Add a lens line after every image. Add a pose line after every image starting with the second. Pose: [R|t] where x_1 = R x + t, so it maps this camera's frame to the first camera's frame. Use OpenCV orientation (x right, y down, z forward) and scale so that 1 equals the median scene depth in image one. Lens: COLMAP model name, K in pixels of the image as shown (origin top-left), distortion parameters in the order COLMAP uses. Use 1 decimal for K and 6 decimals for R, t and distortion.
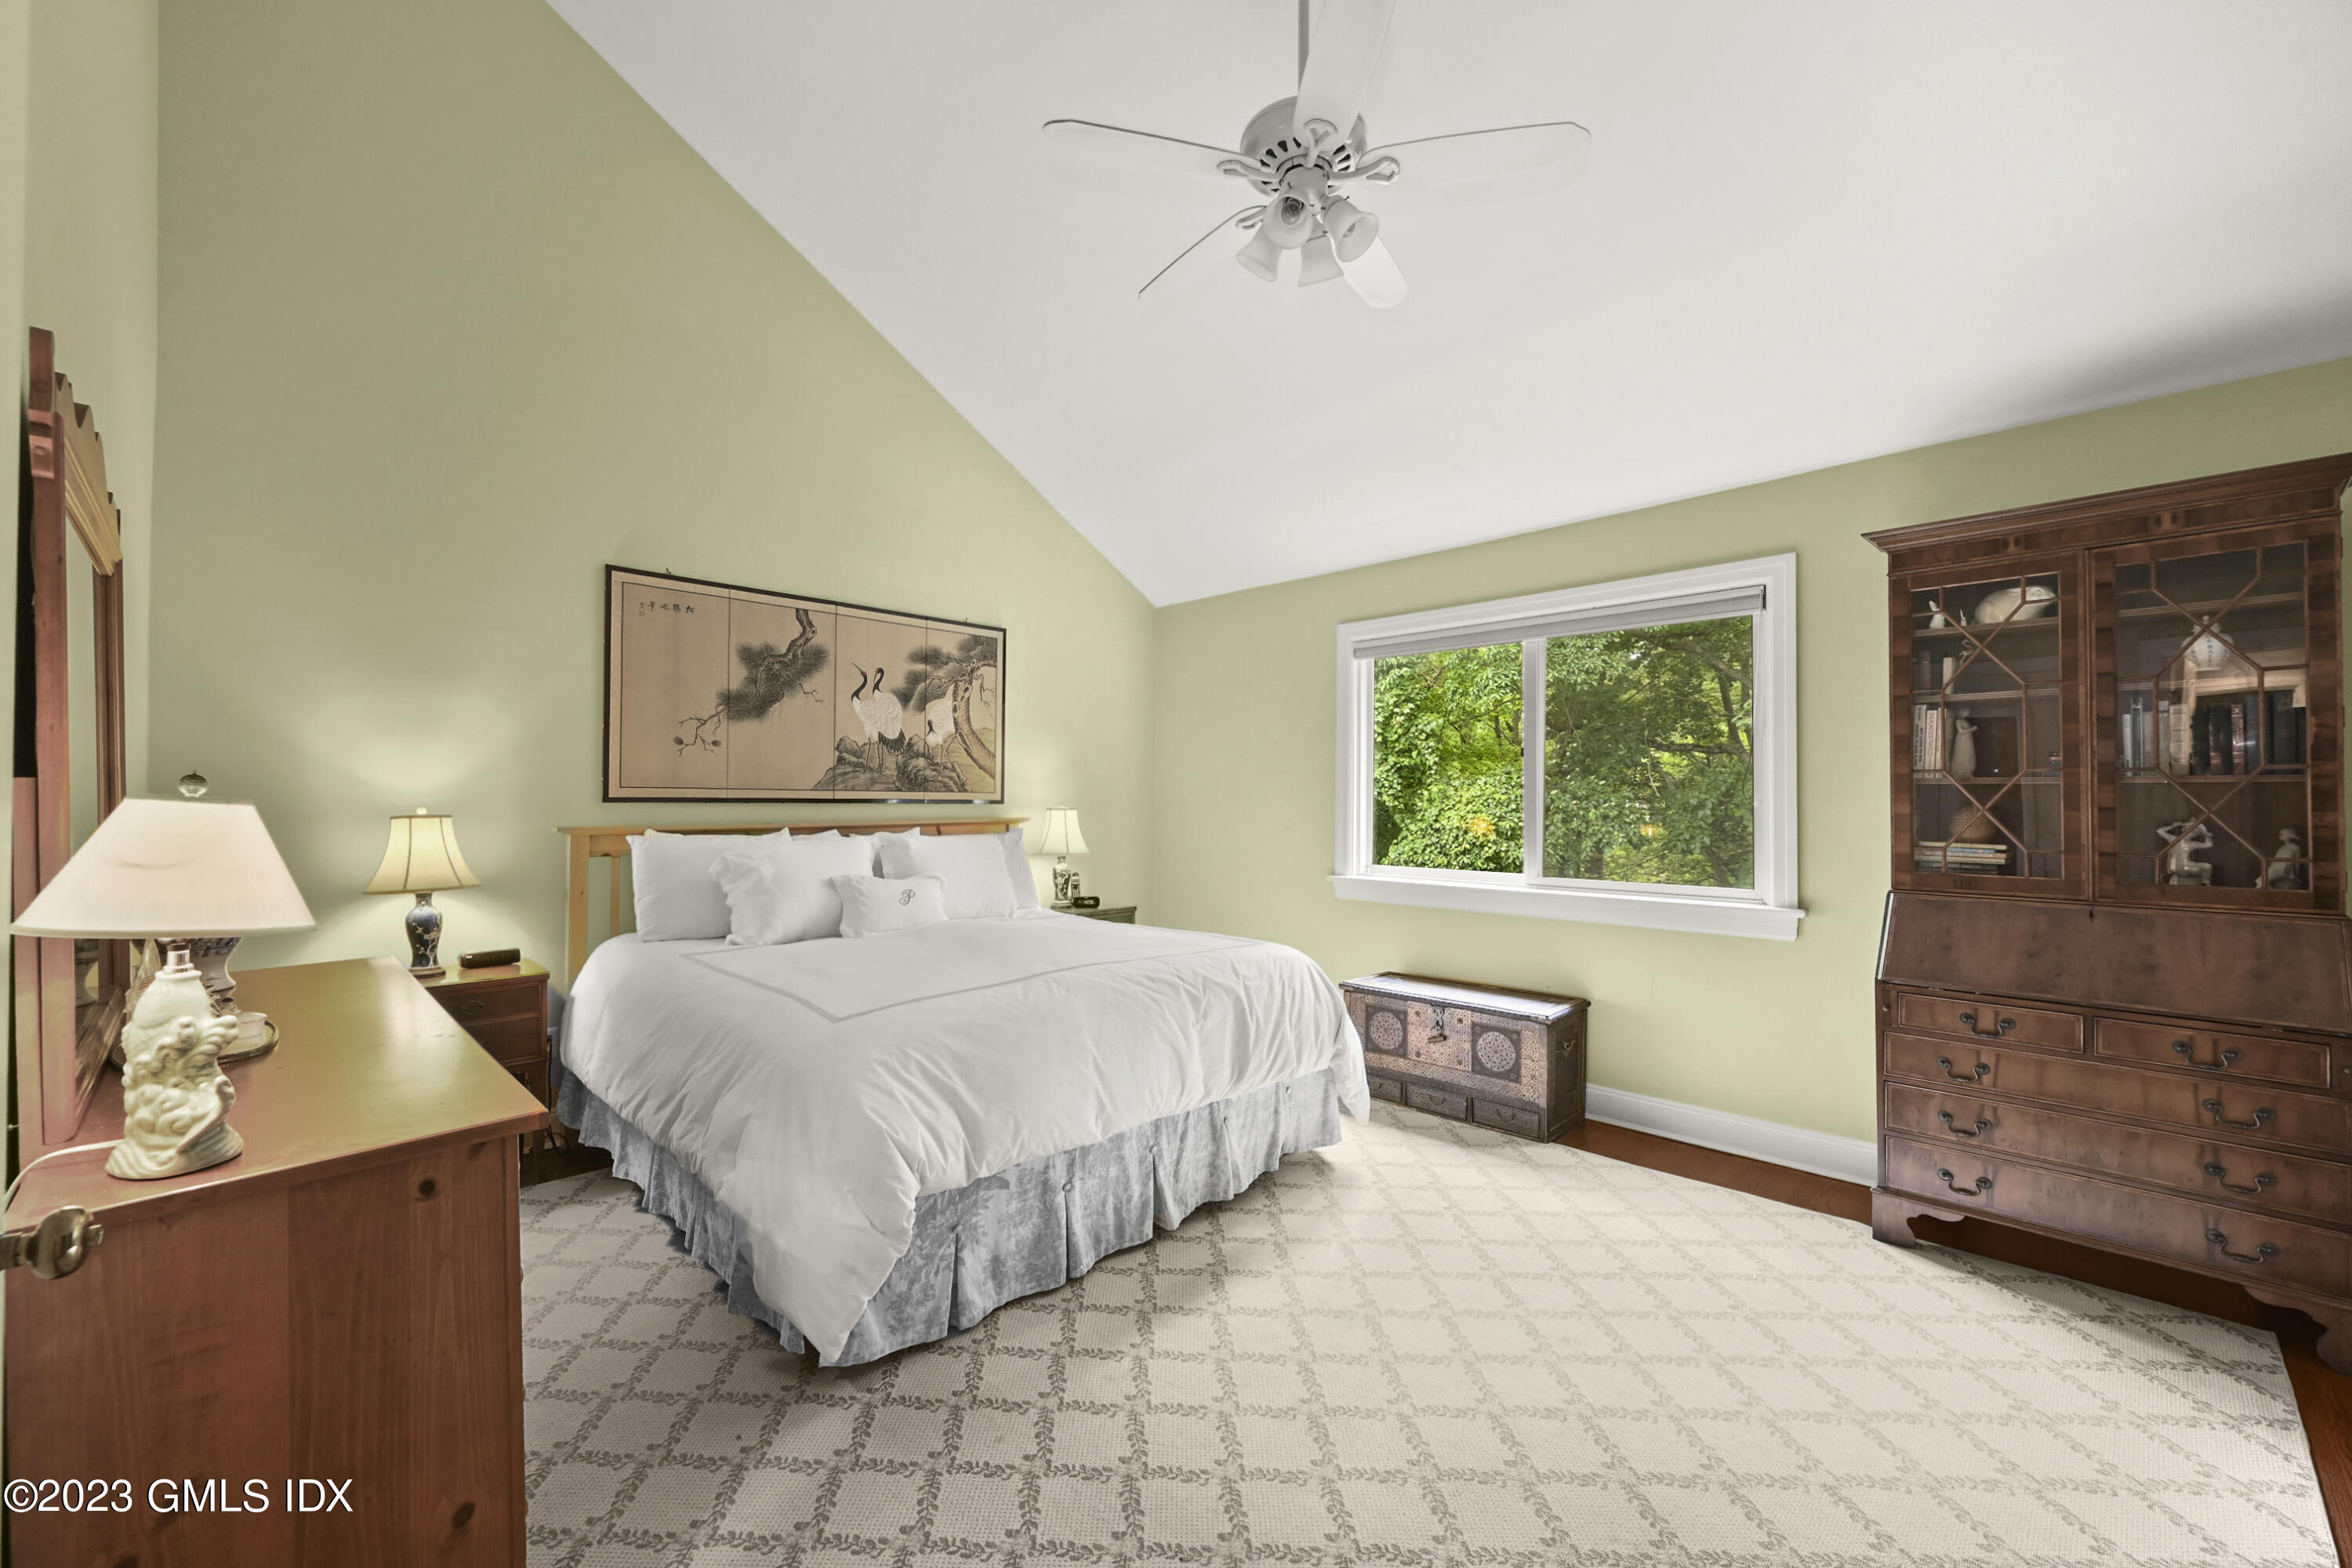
lens RADIAL K [[932.7, 0, 1169.9], [0, 932.7, 792.1], [0, 0, 1]] dist [-0.004192, -0.000712]
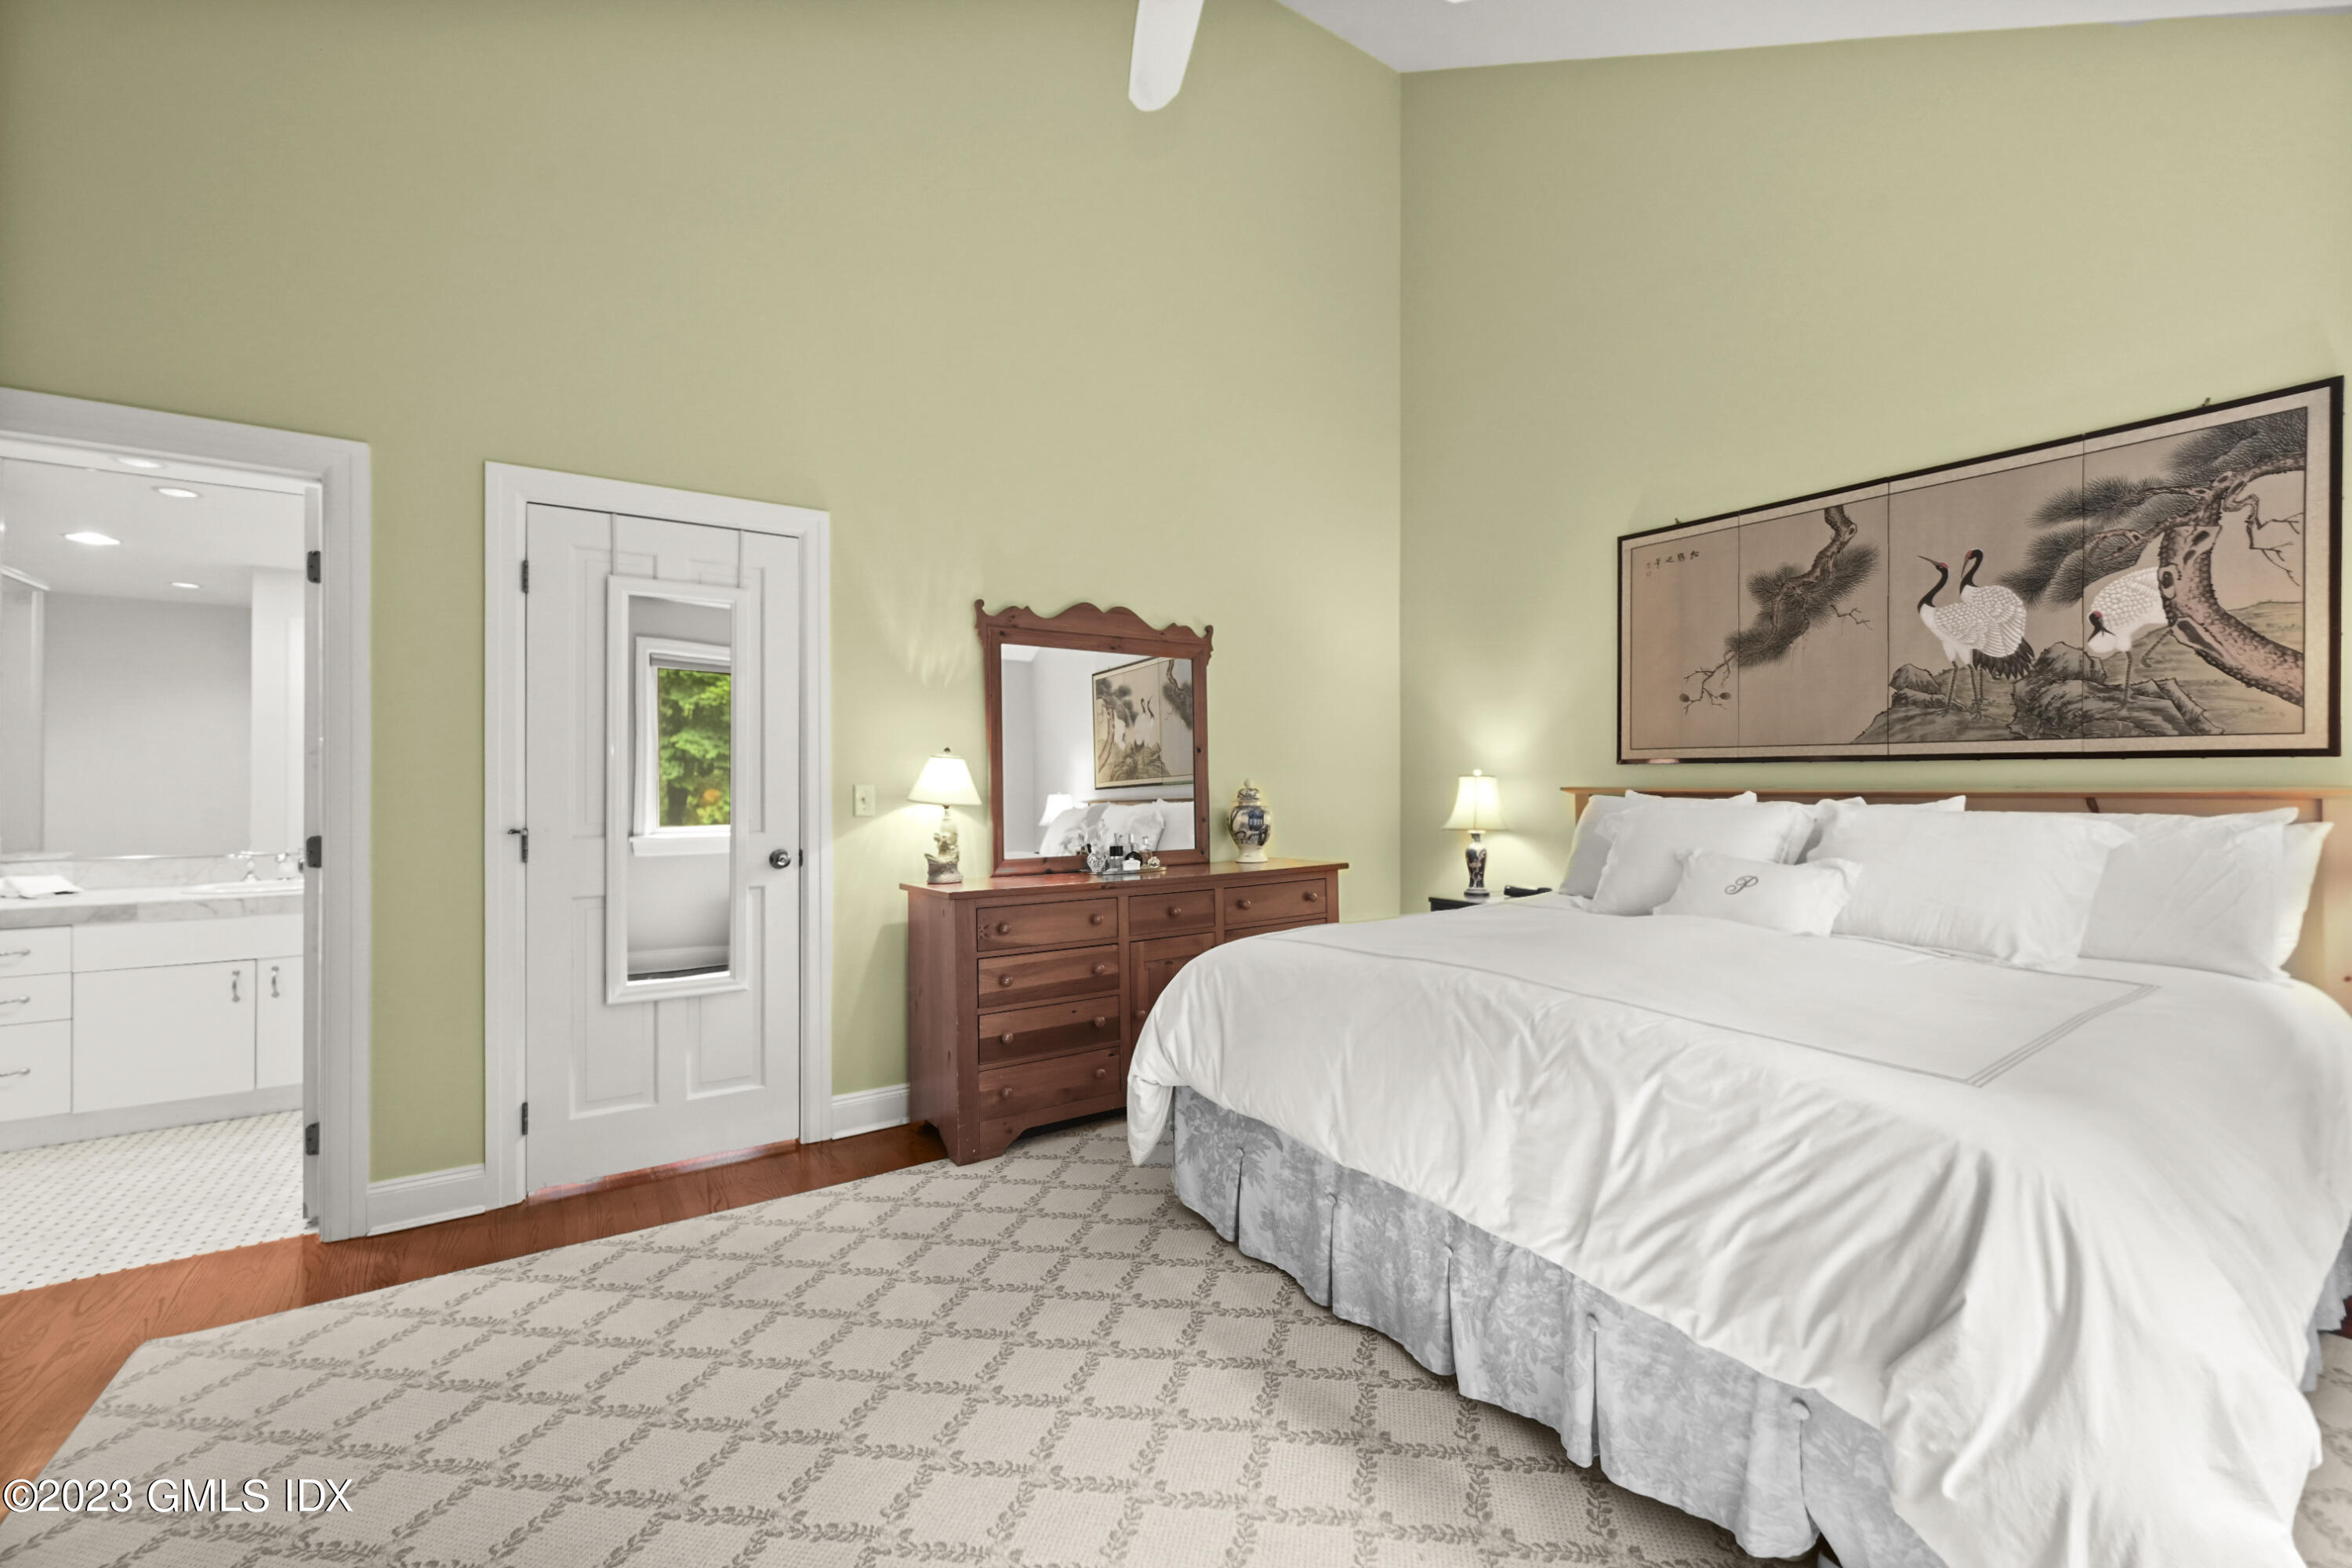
lens RADIAL K [[932.7, 0, 1177.0], [0, 932.7, 786.7], [0, 0, 1]] dist [-0.004192, -0.000712]
pose [[-0.181677, 0.001257, -0.983357, 0.438235], [0.006956, 0.999976, -0.000007, 0.027827], [0.983334, -0.006842, -0.181681, 0.595764]]
